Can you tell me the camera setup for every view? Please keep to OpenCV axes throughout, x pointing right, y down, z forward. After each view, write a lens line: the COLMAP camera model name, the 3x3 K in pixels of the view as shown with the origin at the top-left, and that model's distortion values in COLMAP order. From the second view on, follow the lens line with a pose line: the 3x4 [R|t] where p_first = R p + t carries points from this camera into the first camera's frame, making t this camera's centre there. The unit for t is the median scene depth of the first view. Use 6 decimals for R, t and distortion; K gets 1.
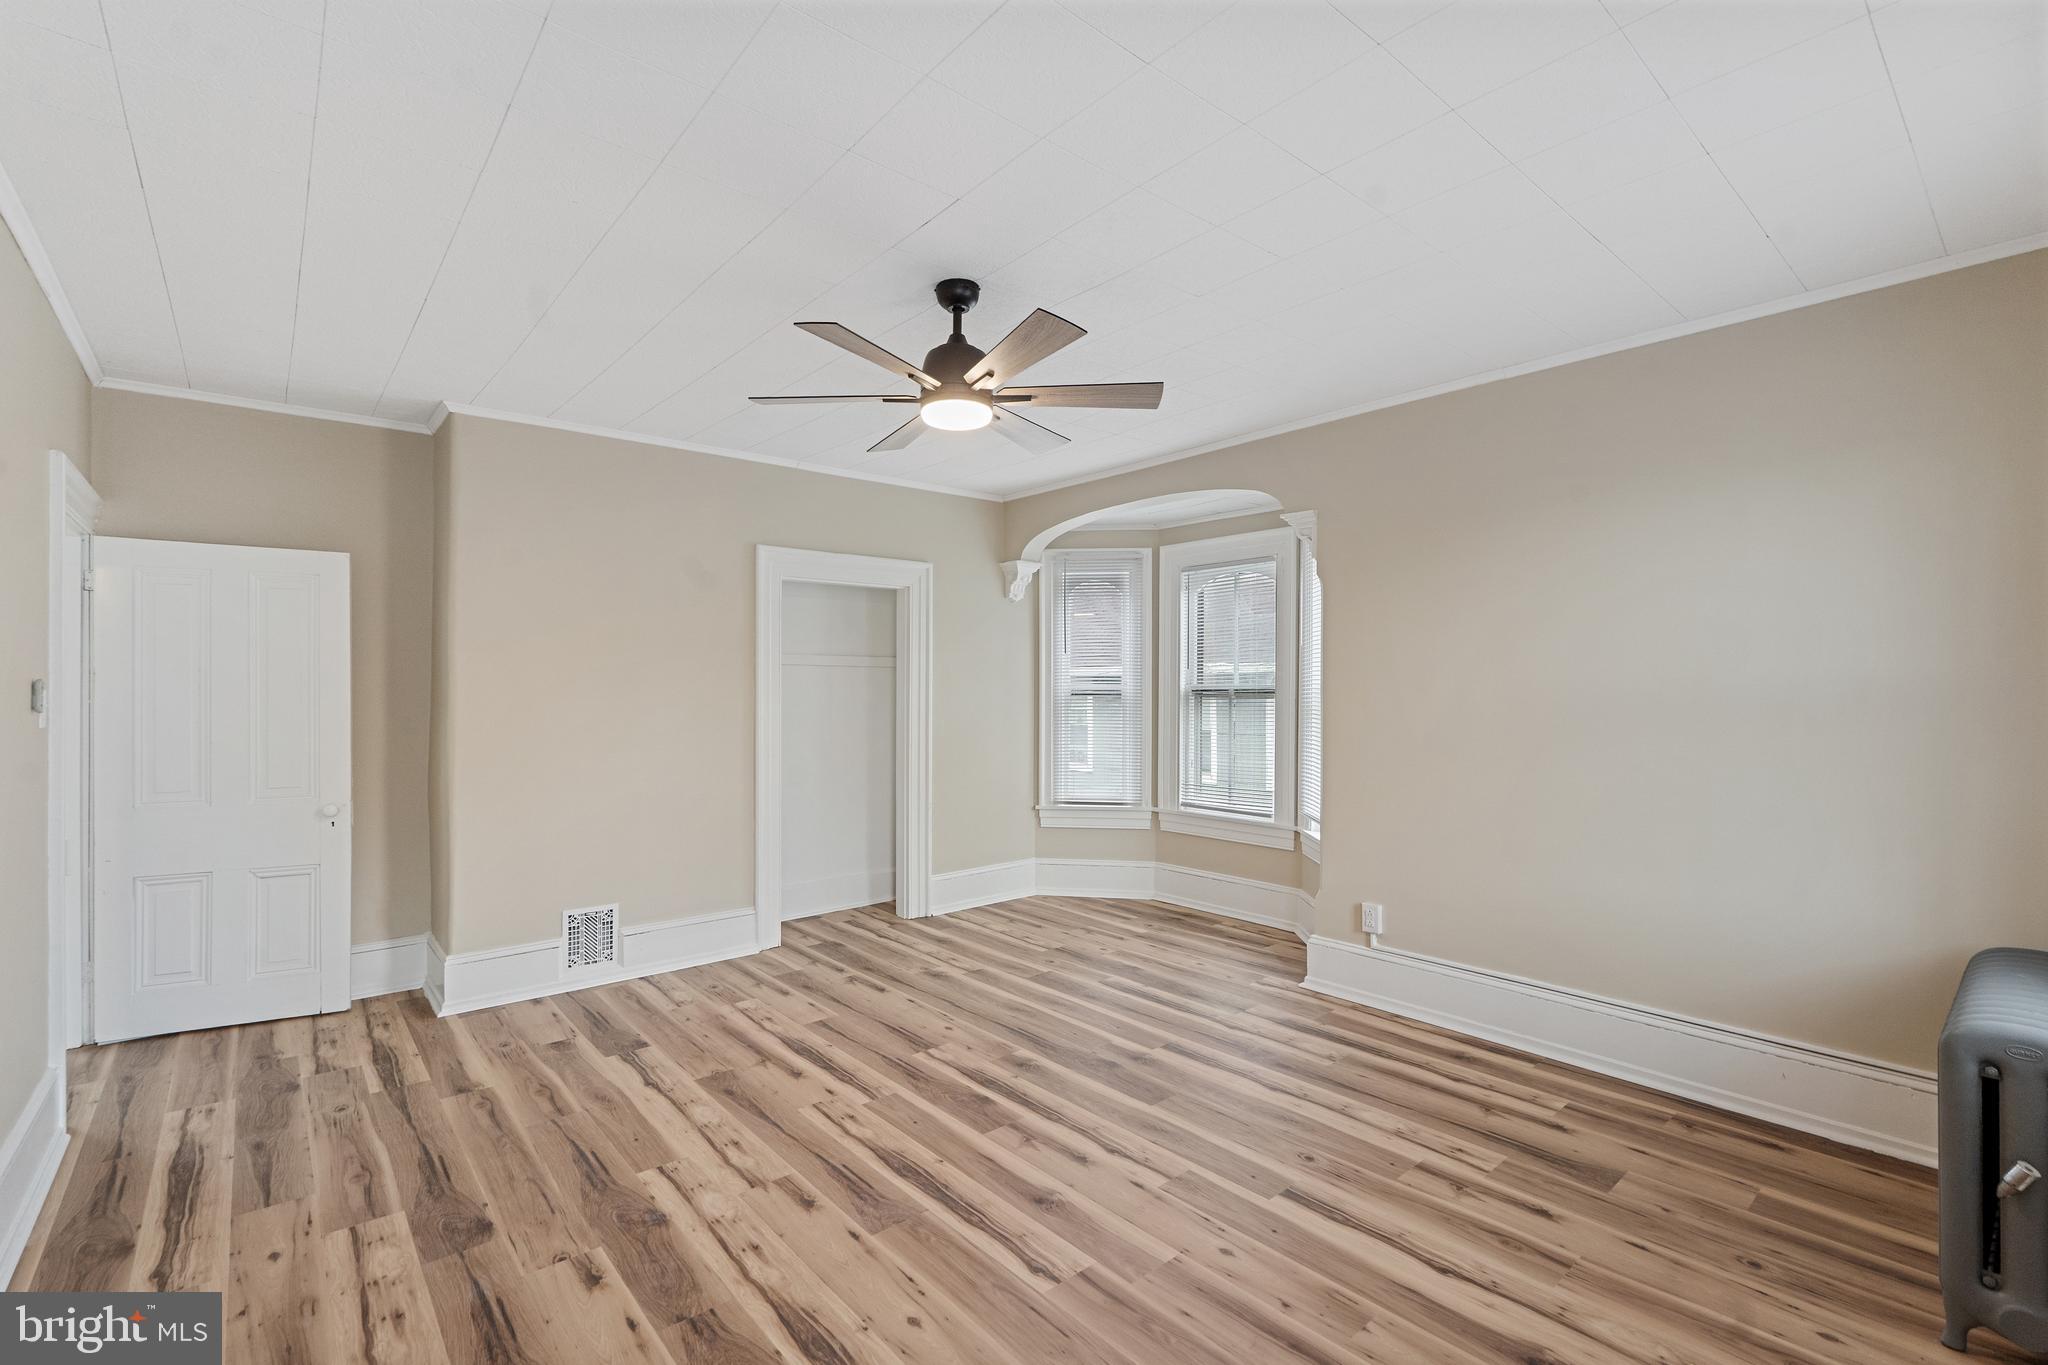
lens RADIAL K [[915.1, 0, 1023.5], [0, 915.1, 678.2], [0, 0, 1]] dist [-0.004438, 0.000720]
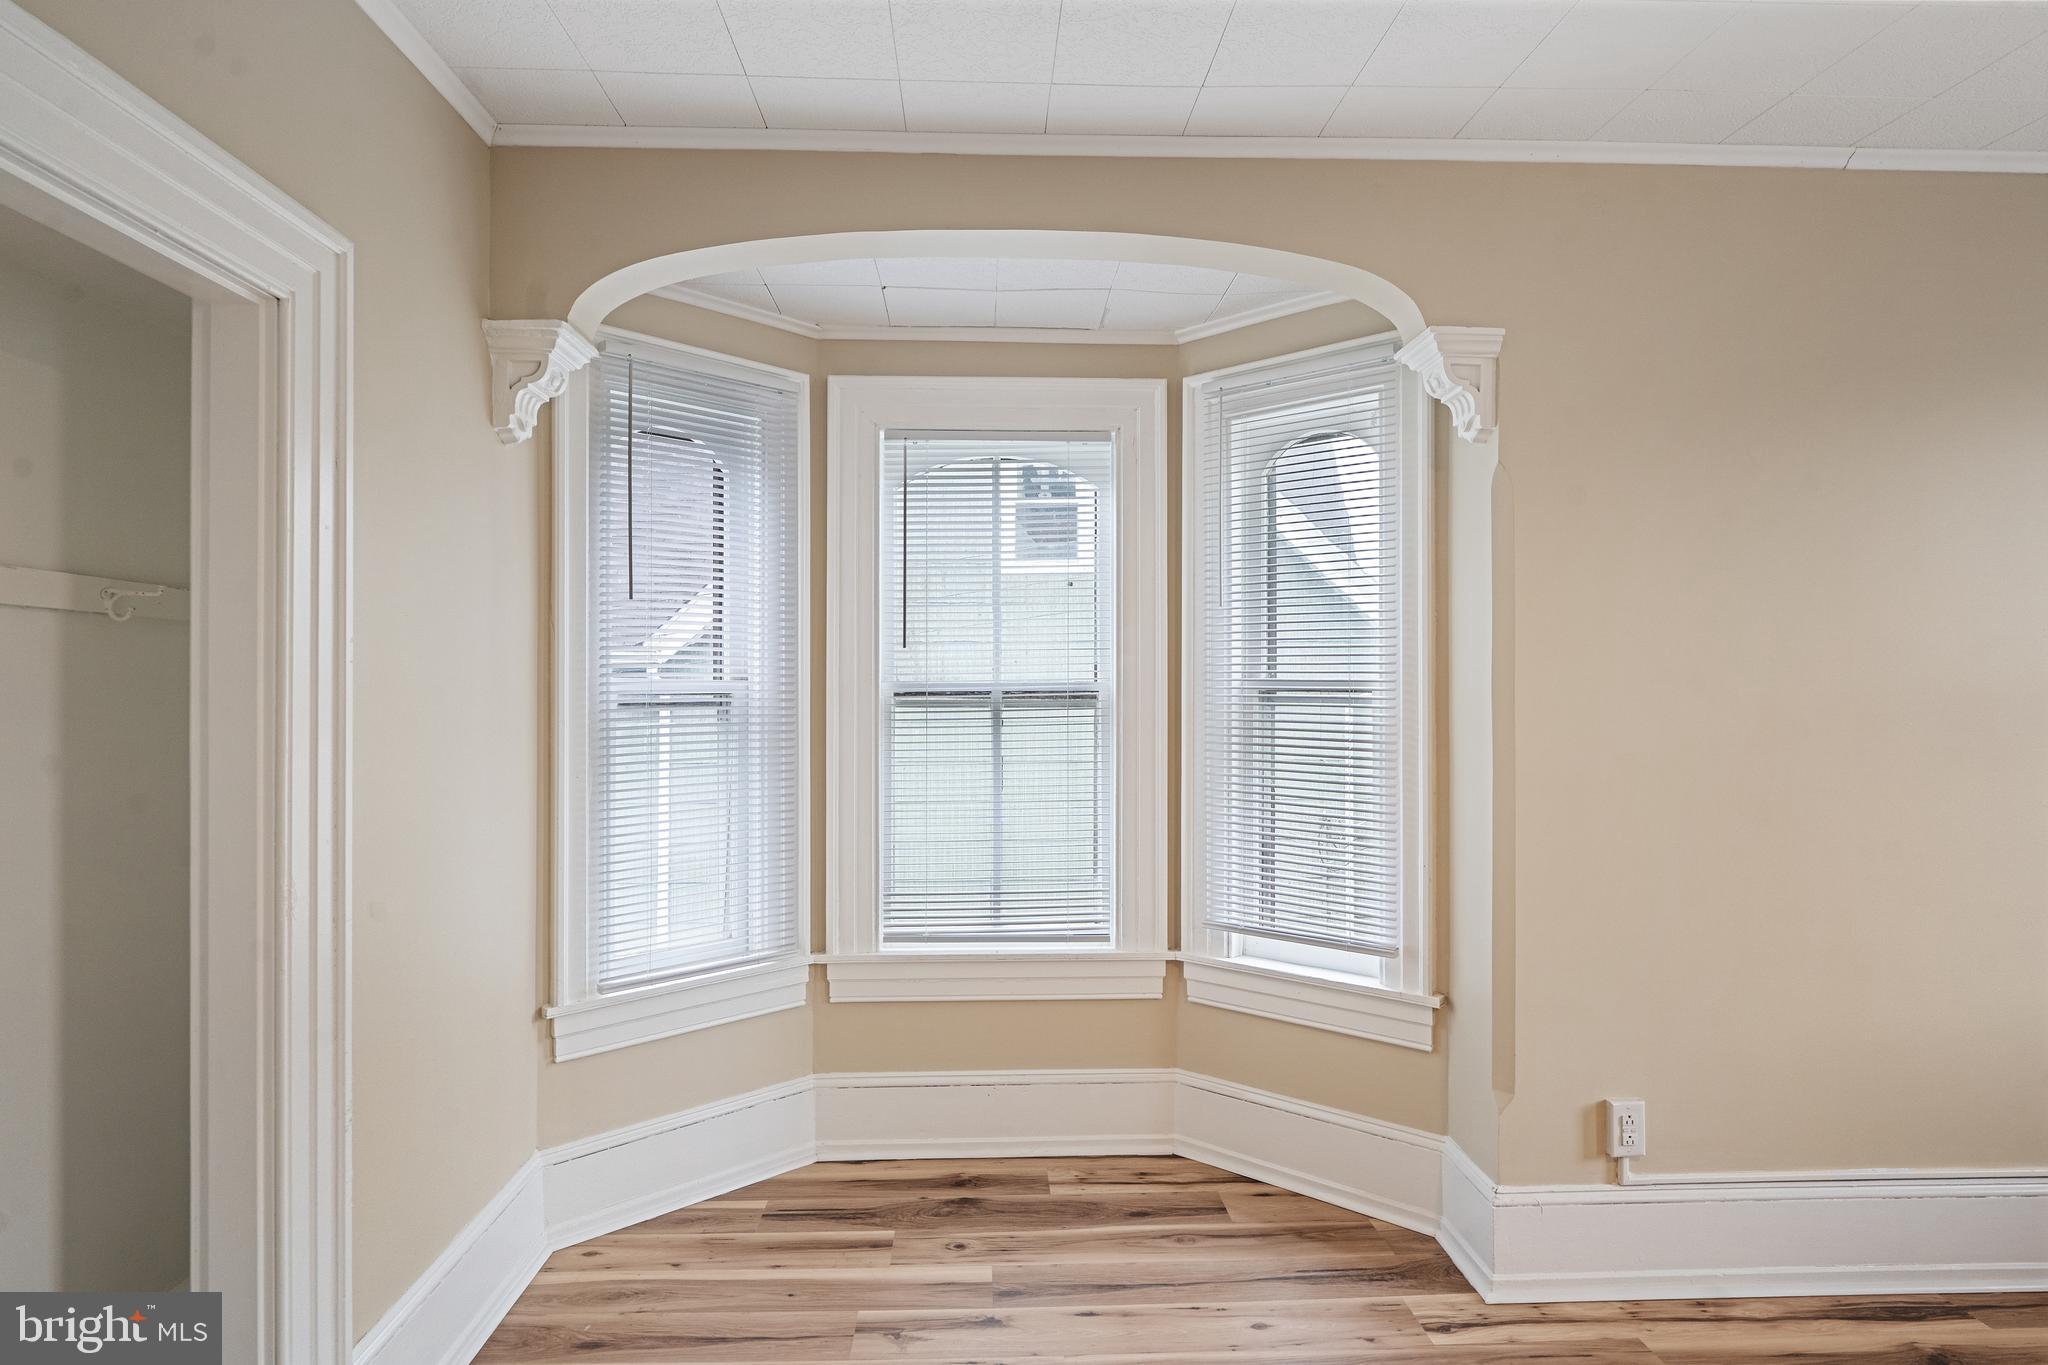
lens RADIAL K [[1113.9, 0, 1026.4], [0, 1113.9, 689.5], [0, 0, 1]] dist [0.004859, 0.002020]
pose [[0.629838, -0.003497, 0.776719, -0.238983], [-0.002086, 0.999979, 0.006194, 0.007822], [-0.776724, -0.005521, 0.629817, 0.635797]]
